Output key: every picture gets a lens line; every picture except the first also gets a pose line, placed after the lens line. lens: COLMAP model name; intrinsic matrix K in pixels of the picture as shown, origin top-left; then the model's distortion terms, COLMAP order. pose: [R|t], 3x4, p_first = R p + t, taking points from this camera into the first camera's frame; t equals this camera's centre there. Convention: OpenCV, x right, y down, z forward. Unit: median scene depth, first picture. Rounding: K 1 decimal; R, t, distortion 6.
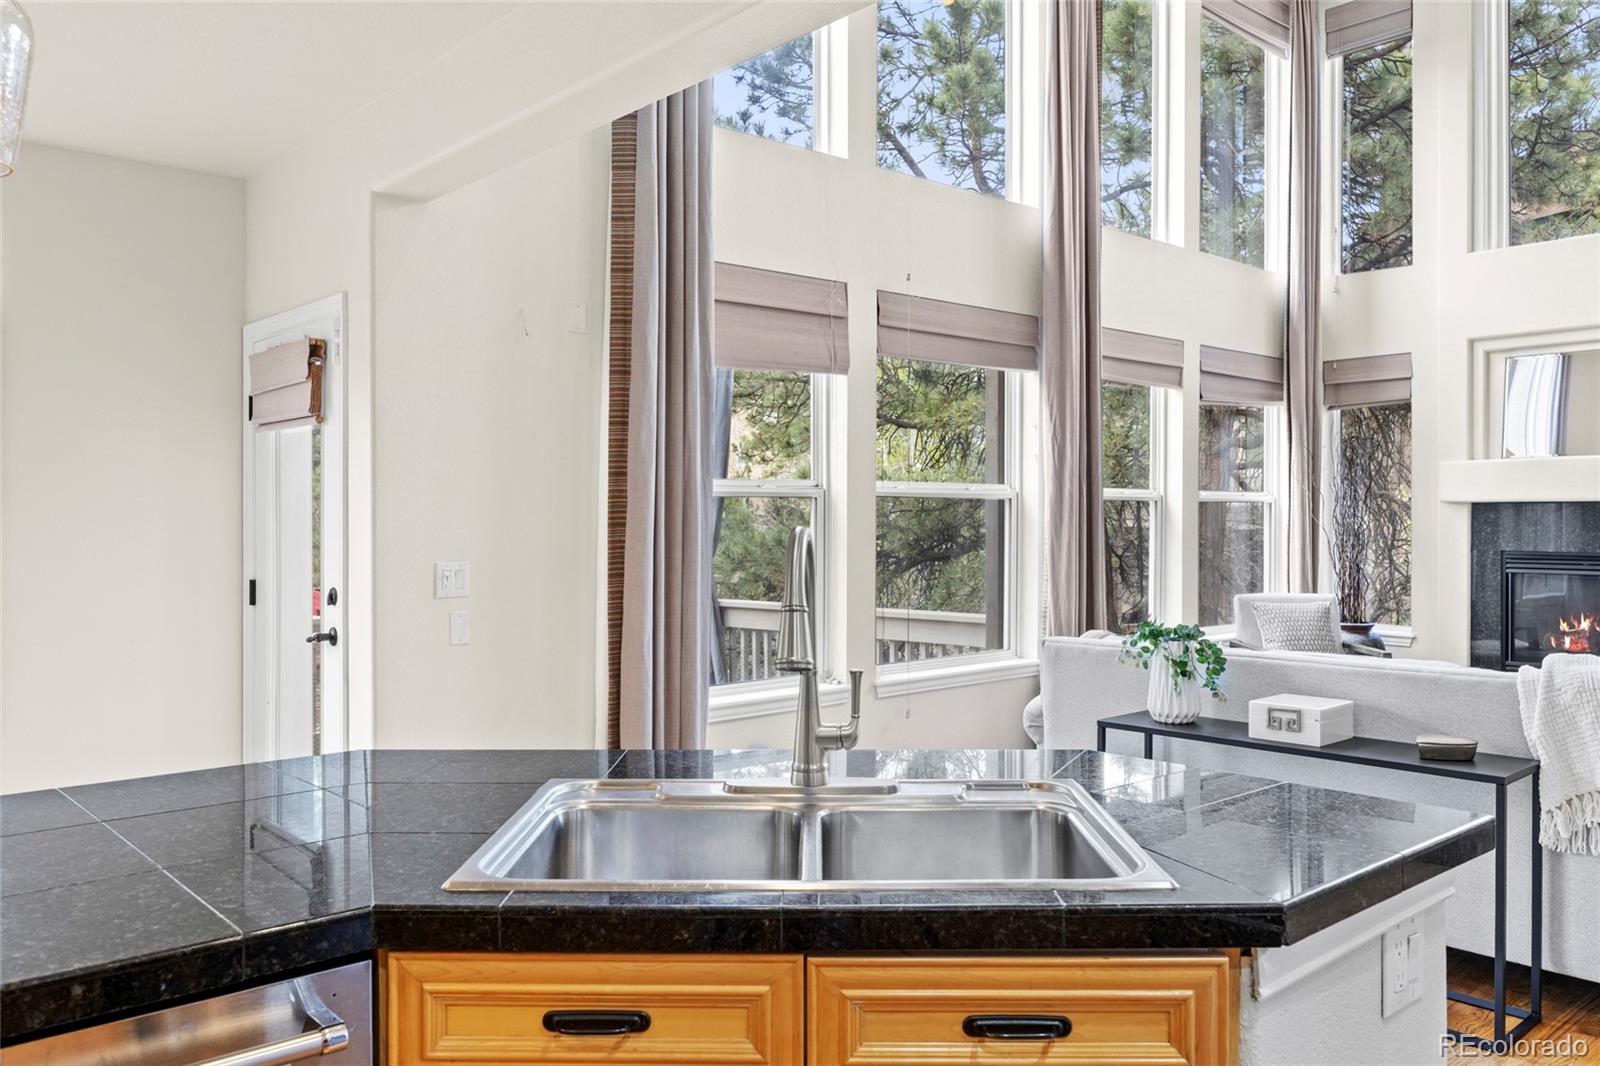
lens RADIAL K [[1237.3, 0, 796.9], [0, 1237.3, 494.4], [0, 0, 1]] dist [0.011287, 0.003177]
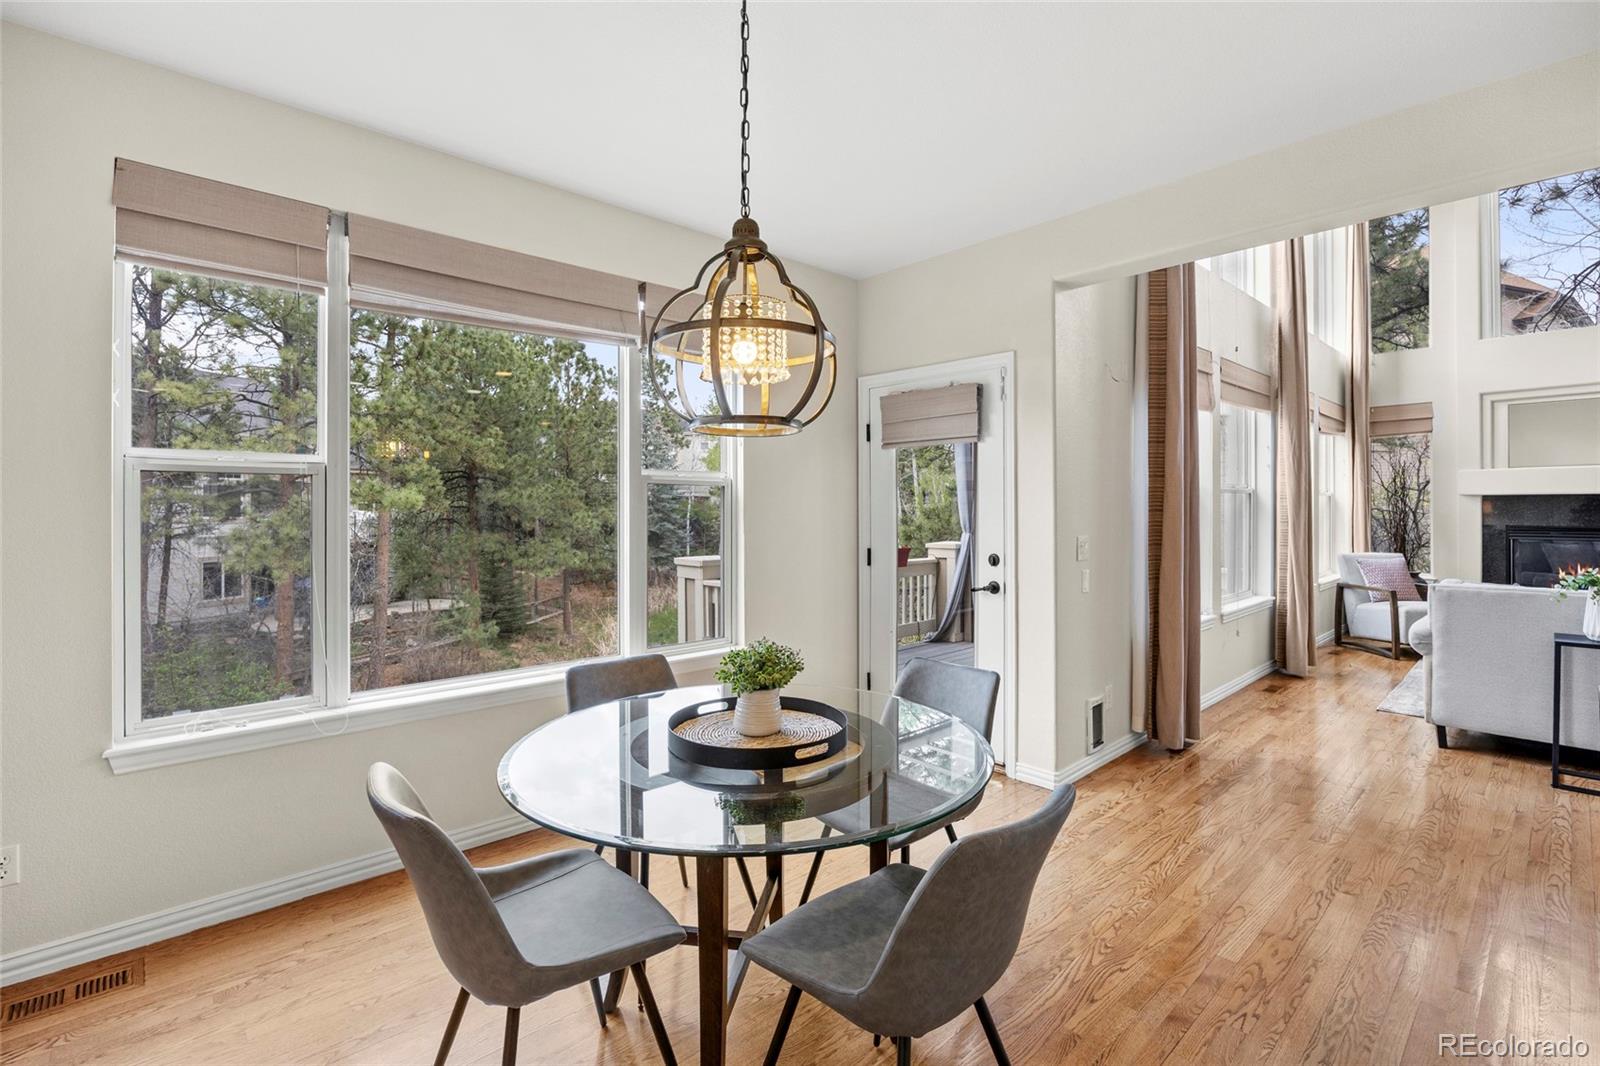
lens RADIAL K [[730.6, 0, 796.2], [0, 730.6, 506.3], [0, 0, 1]] dist [-0.003581, -0.000114]
pose [[0.999755, -0.004044, 0.021780, -0.365787], [0.003738, 0.999894, 0.014081, 0.003718], [-0.021835, -0.013996, 0.999664, 0.084757]]
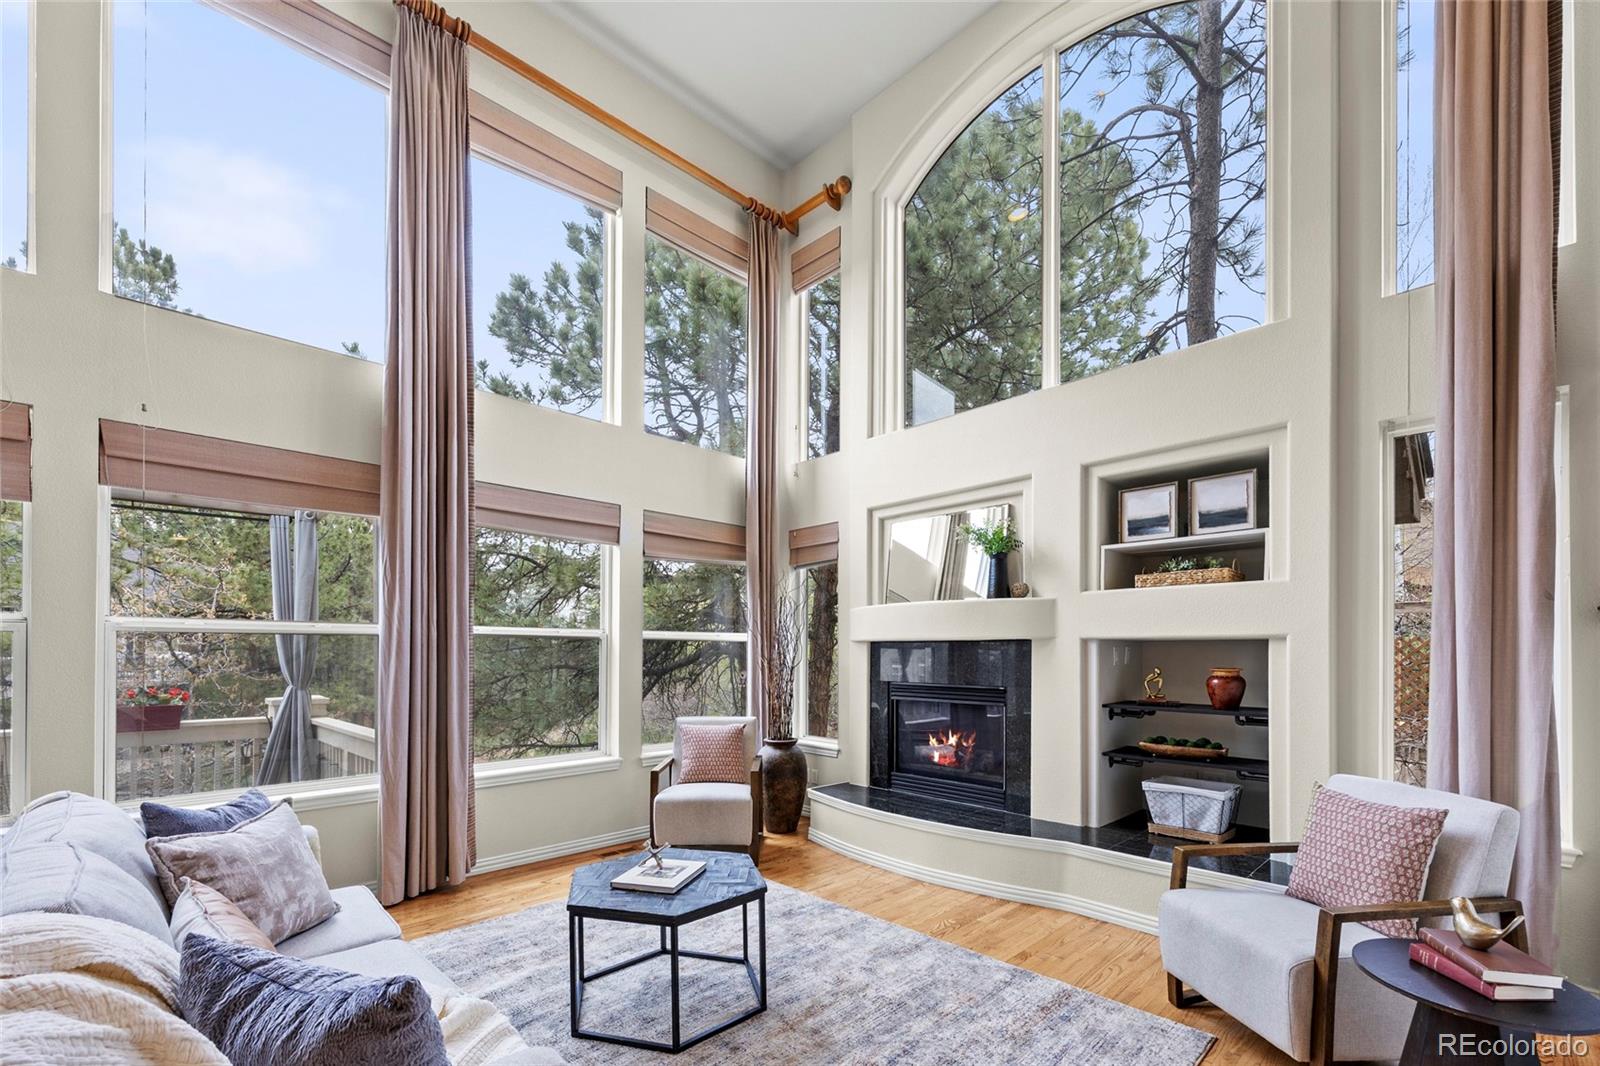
lens RADIAL K [[678.2, 0, 796.0], [0, 678.2, 647.8], [0, 0, 1]] dist [0.002287, 0.000075]
pose [[0.998808, 0.000211, 0.048807, 0.447000], [-0.000740, 0.999941, 0.010815, 0.005931], [-0.048802, -0.010838, 0.998750, 0.338427]]
